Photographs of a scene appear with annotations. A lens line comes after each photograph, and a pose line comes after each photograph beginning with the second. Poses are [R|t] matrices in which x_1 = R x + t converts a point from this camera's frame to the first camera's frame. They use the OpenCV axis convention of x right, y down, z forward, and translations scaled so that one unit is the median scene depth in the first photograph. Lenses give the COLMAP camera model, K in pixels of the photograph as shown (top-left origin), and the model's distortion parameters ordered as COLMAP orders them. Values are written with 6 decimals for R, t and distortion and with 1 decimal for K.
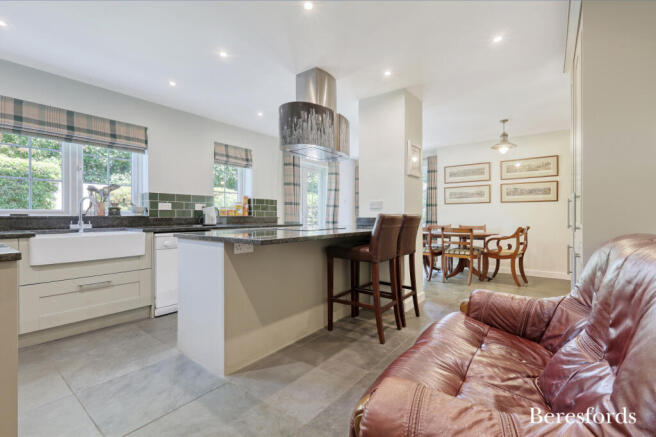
lens RADIAL K [[288.7, 0, 330.8], [0, 288.7, 218.2], [0, 0, 1]] dist [-0.016326, 0.000176]
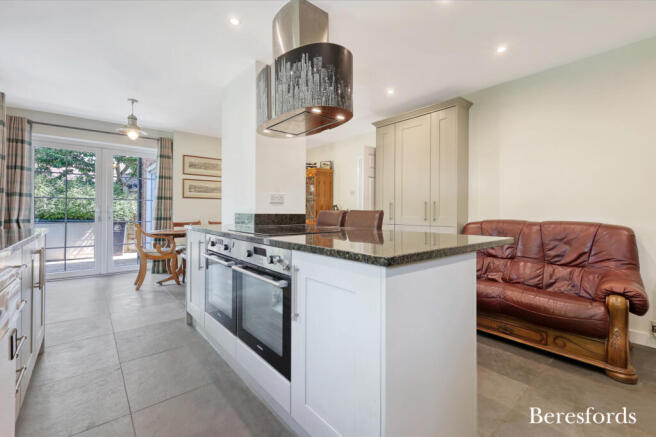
lens RADIAL K [[288.7, 0, 330.0], [0, 288.7, 213.6], [0, 0, 1]] dist [-0.016326, 0.000176]
pose [[0.221521, -0.001438, 0.975155, -0.345819], [-0.000436, 0.999999, 0.001573, -0.002476], [-0.975156, -0.000773, 0.221520, 0.370100]]
